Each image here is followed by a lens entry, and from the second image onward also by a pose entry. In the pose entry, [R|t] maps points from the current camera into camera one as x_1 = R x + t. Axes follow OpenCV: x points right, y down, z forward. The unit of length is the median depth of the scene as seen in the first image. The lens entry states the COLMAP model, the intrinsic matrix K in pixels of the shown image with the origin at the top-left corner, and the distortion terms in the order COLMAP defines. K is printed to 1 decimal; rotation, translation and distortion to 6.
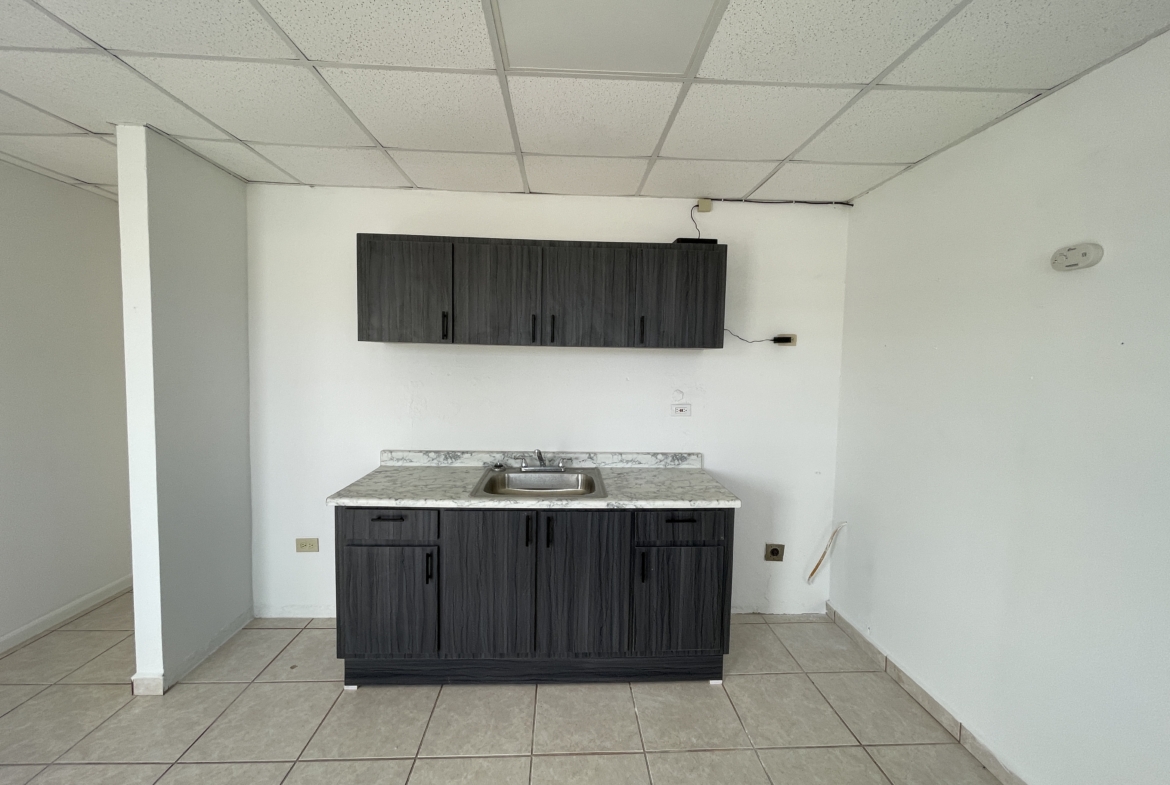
lens RADIAL K [[478.2, 0, 591.1], [0, 478.2, 387.0], [0, 0, 1]] dist [-0.005269, 0.000419]
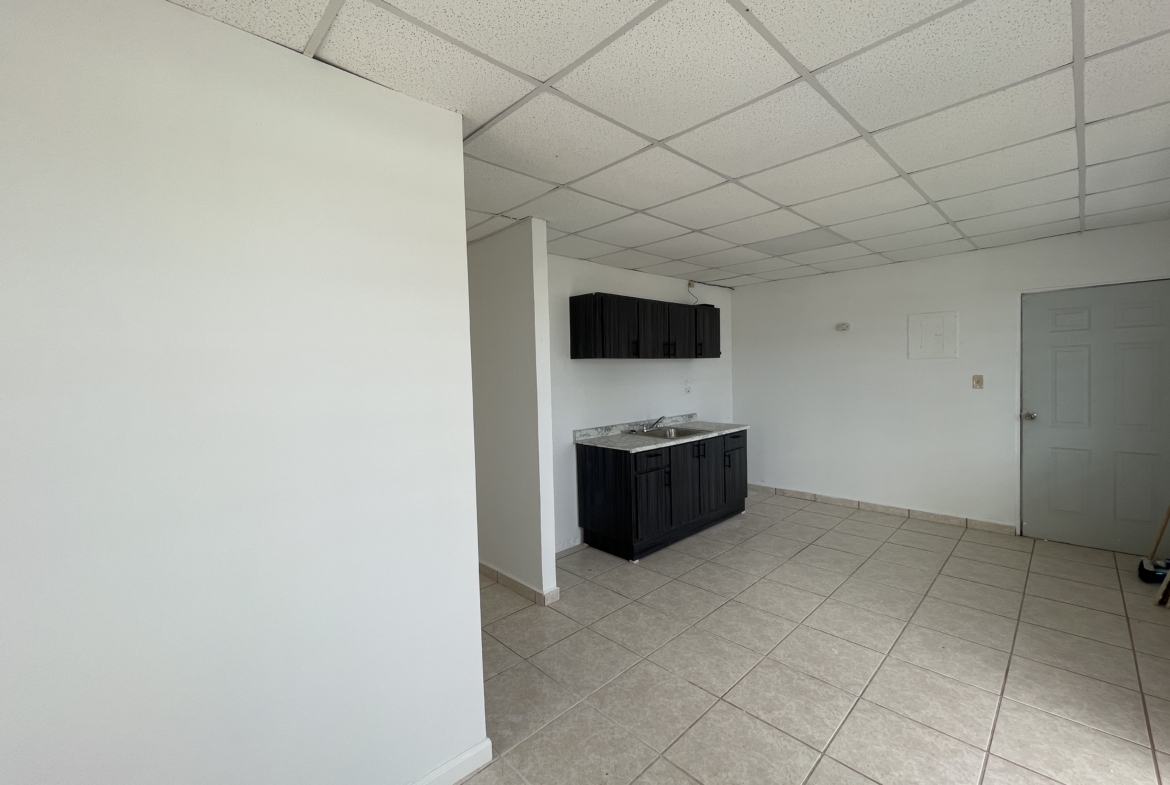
lens RADIAL K [[478.2, 0, 590.1], [0, 478.2, 381.8], [0, 0, 1]] dist [-0.005269, 0.000419]
pose [[0.751267, -0.056243, 0.657597, -1.586368], [0.078740, 0.996884, -0.004694, -0.011856], [-0.655284, 0.055305, 0.753355, -0.195991]]
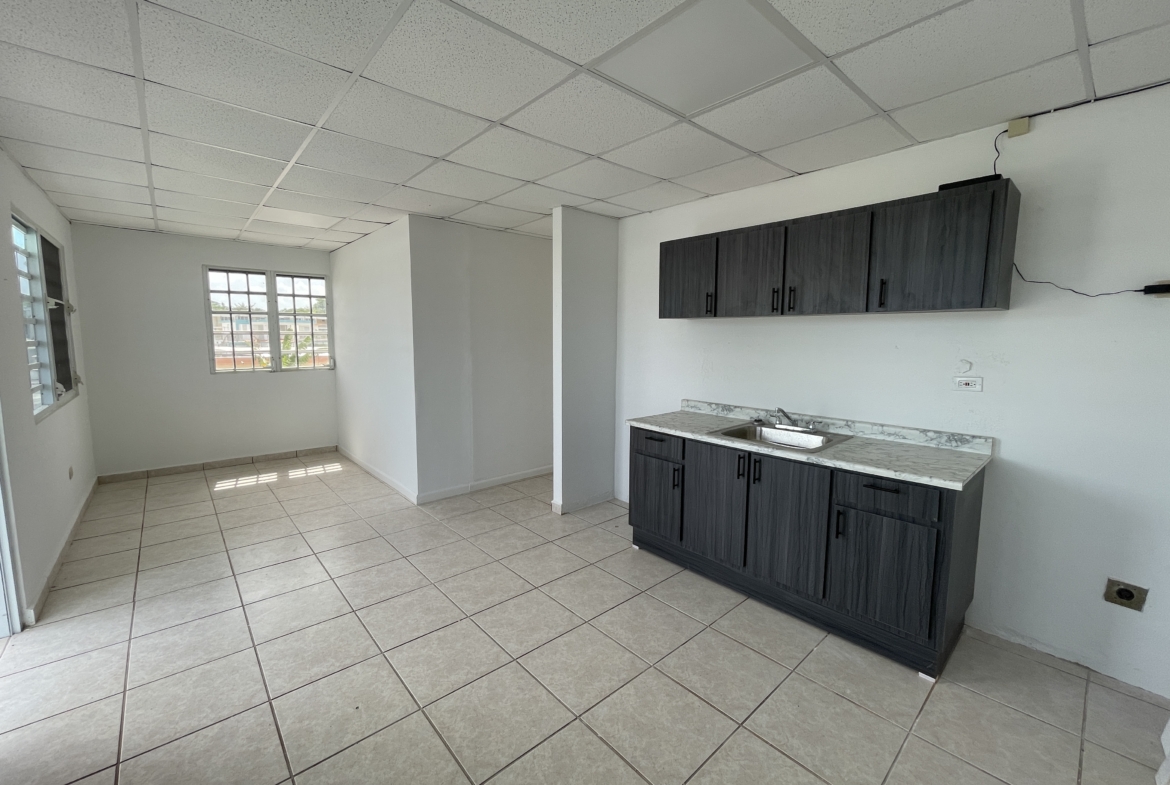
lens RADIAL K [[478.2, 0, 579.7], [0, 478.2, 386.4], [0, 0, 1]] dist [-0.005269, 0.000419]
pose [[0.614371, 0.066238, -0.786232, 0.512802], [-0.034913, 0.997776, 0.056778, 0.034790], [0.788244, -0.007433, 0.615317, -0.073739]]
